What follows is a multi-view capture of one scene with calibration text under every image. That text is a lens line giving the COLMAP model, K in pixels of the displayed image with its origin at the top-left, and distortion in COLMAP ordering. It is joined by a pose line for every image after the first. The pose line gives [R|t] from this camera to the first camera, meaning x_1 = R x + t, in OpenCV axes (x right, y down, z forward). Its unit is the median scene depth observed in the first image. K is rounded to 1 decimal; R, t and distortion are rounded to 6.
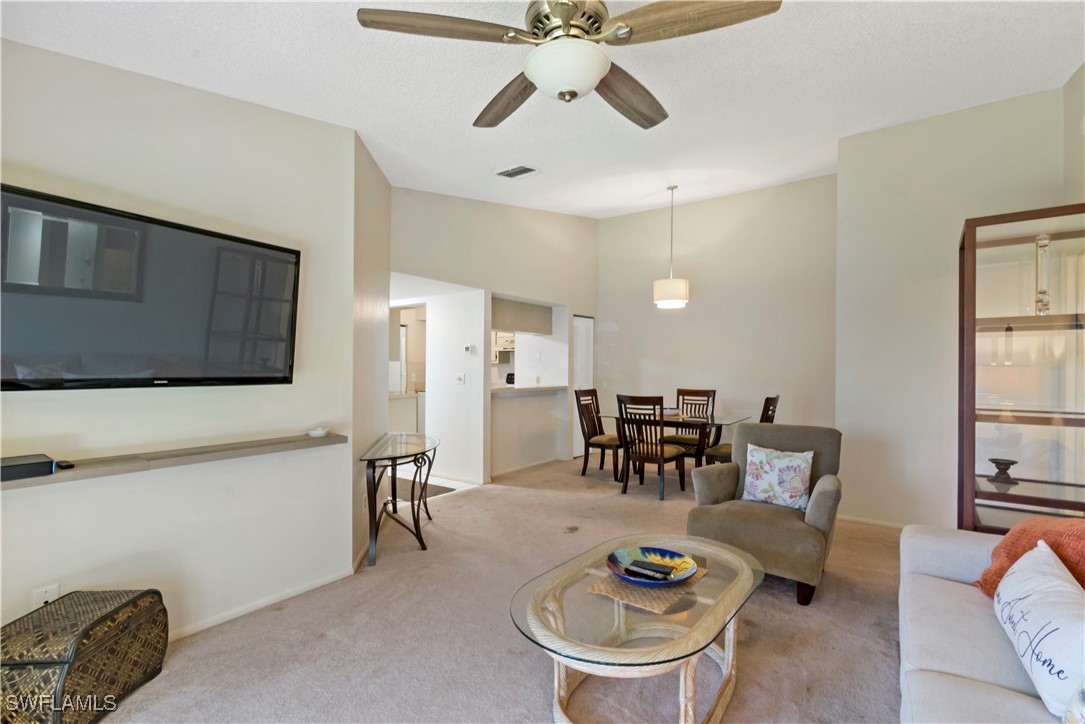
lens RADIAL K [[492.5, 0, 547.8], [0, 492.5, 365.3], [0, 0, 1]] dist [0.001814, -0.000447]
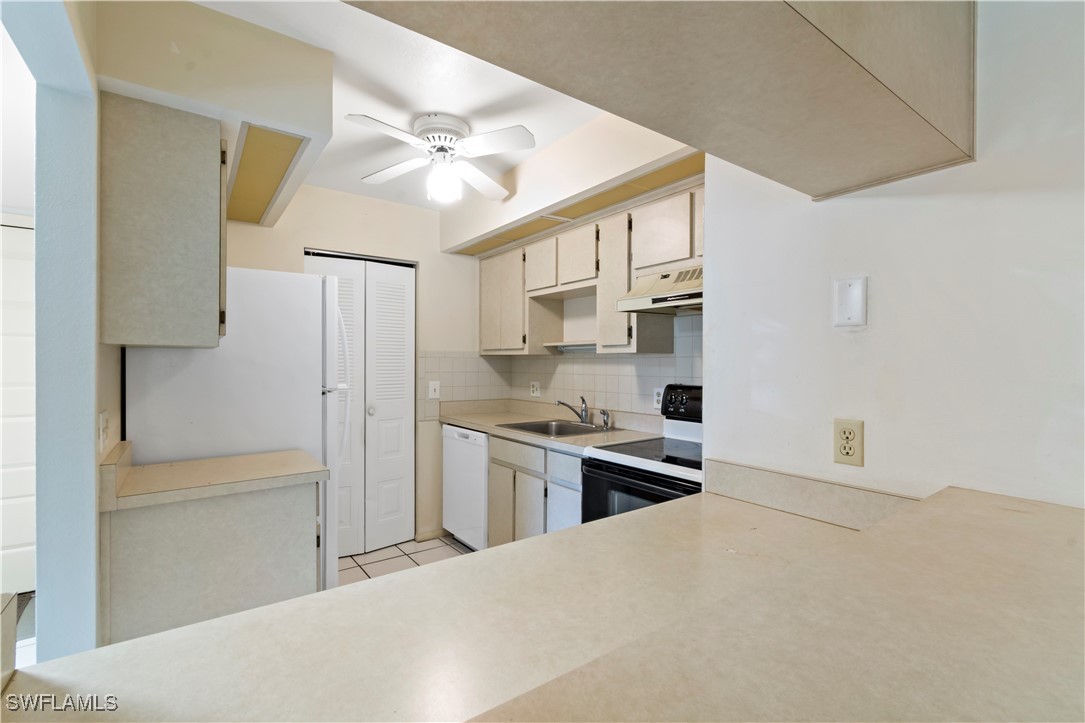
lens RADIAL K [[492.5, 0, 542.5], [0, 492.5, 362.7], [0, 0, 1]] dist [0.001814, -0.000447]
pose [[0.949659, -0.001375, -0.313282, -0.071161], [0.004091, 0.999960, 0.008011, -0.000753], [0.313258, -0.008889, 0.949626, 0.825152]]
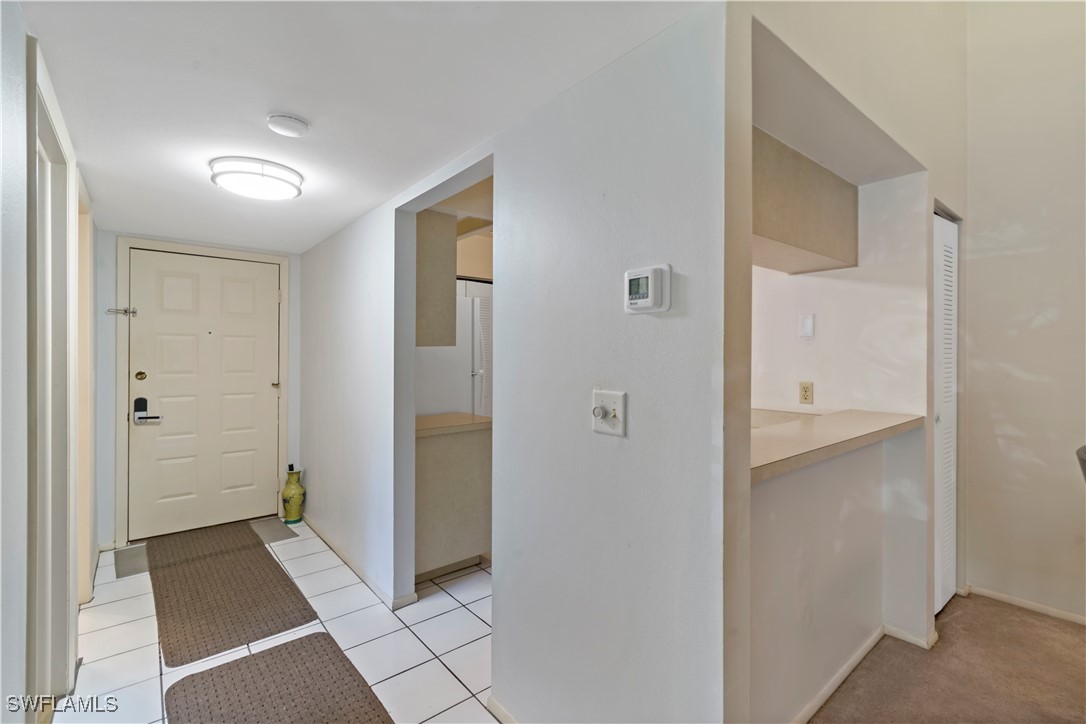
lens RADIAL K [[492.9, 0, 544.3], [0, 492.9, 354.4], [0, 0, 1]] dist [0.001814, -0.000447]
pose [[0.967119, -0.004901, -0.254278, -0.118886], [0.006858, 0.999953, 0.006809, -0.002935], [0.254233, -0.008329, 0.967107, 0.615666]]
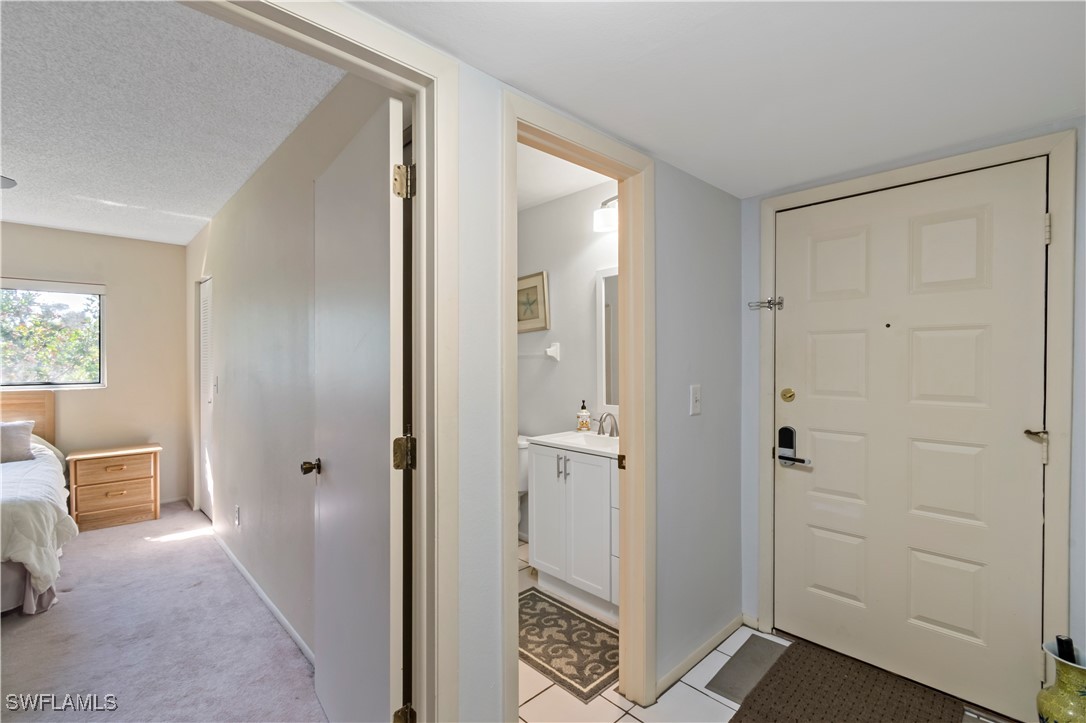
lens RADIAL K [[492.9, 0, 548.7], [0, 492.9, 363.6], [0, 0, 1]] dist [0.001814, -0.000447]
pose [[-0.169539, 0.001045, -0.985523, -0.277776], [0.007881, 0.999969, -0.000295, -0.003751], [0.985492, -0.007817, -0.169542, 0.891148]]
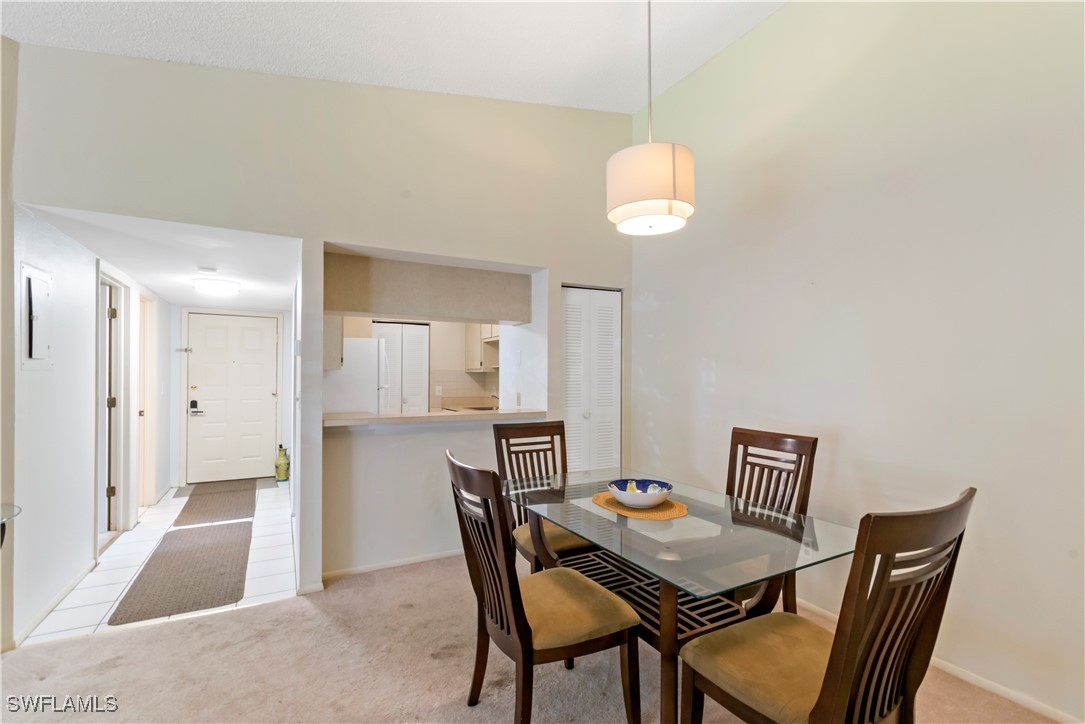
lens RADIAL K [[492.5, 0, 544.3], [0, 492.5, 372.9], [0, 0, 1]] dist [0.001814, -0.000447]
pose [[0.900705, -0.004764, -0.434406, 0.277676], [0.004837, 0.999988, -0.000939, -0.001825], [0.434405, -0.001256, 0.900717, 0.488929]]
